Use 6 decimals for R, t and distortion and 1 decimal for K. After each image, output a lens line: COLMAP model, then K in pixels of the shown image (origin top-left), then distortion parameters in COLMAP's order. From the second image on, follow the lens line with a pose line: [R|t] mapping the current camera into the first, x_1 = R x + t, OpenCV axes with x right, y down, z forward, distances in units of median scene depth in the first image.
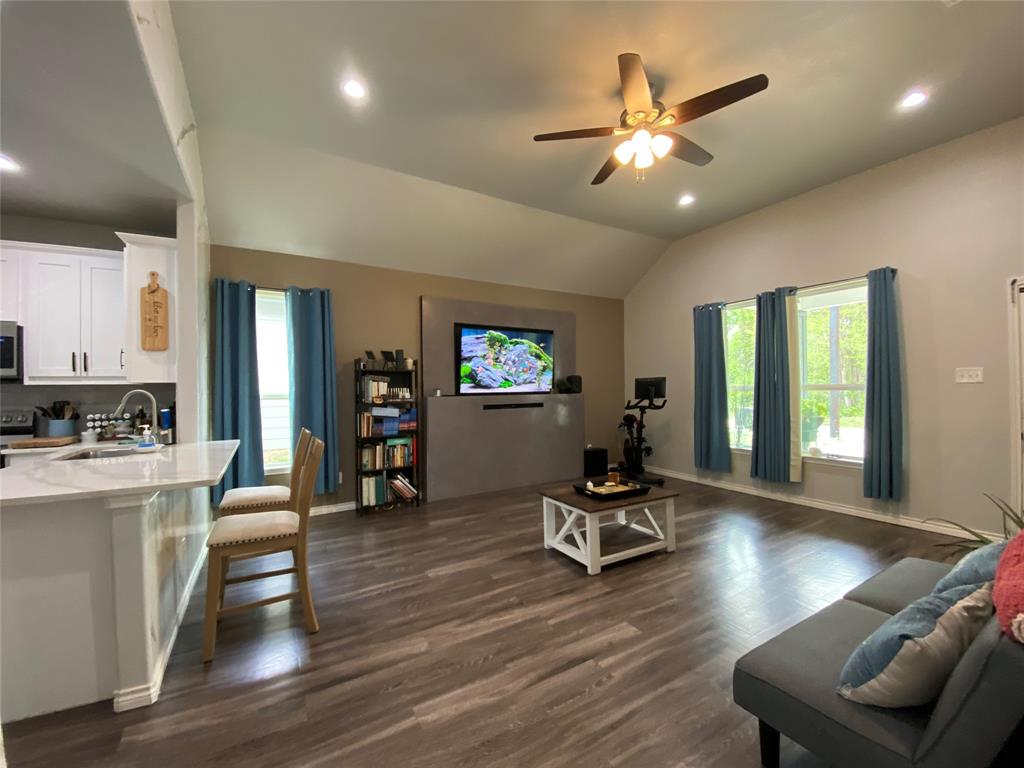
lens RADIAL K [[414.5, 0, 511.7], [0, 414.5, 387.2], [0, 0, 1]] dist [0.013039, -0.016831]
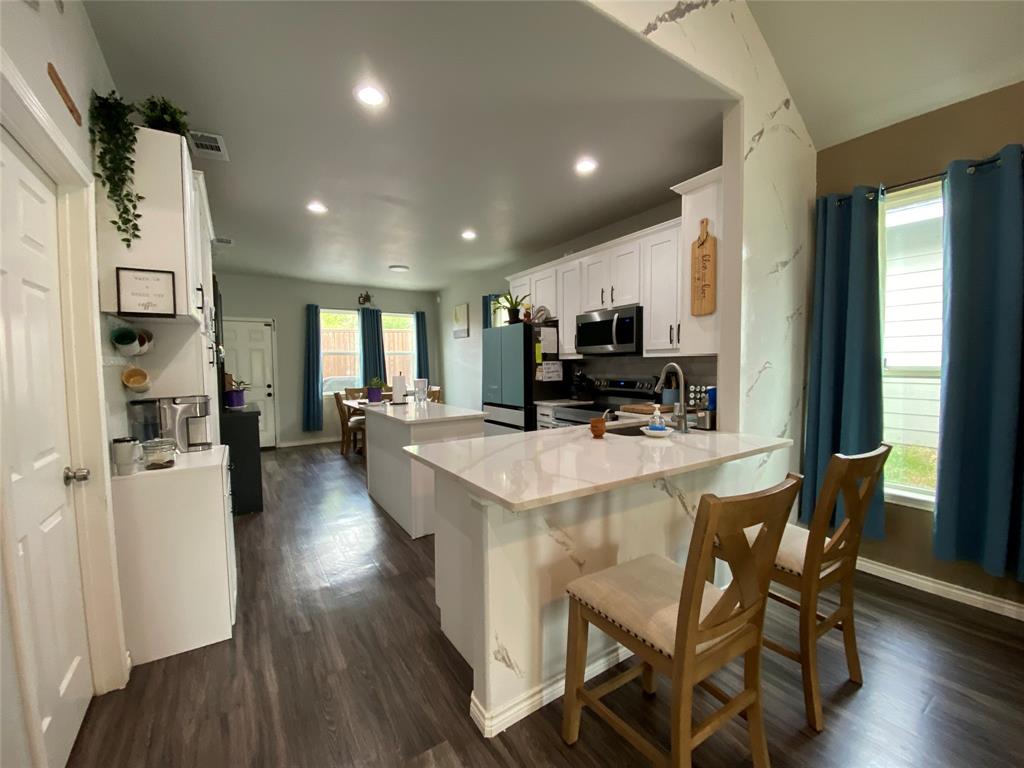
lens RADIAL K [[414.5, 0, 511.9], [0, 414.5, 383.8], [0, 0, 1]] dist [0.013039, -0.016831]
pose [[0.043955, 0.059837, -0.997240, -0.024629], [0.013863, 0.998072, 0.060498, -0.004399], [0.998937, -0.016484, 0.043041, 0.392588]]
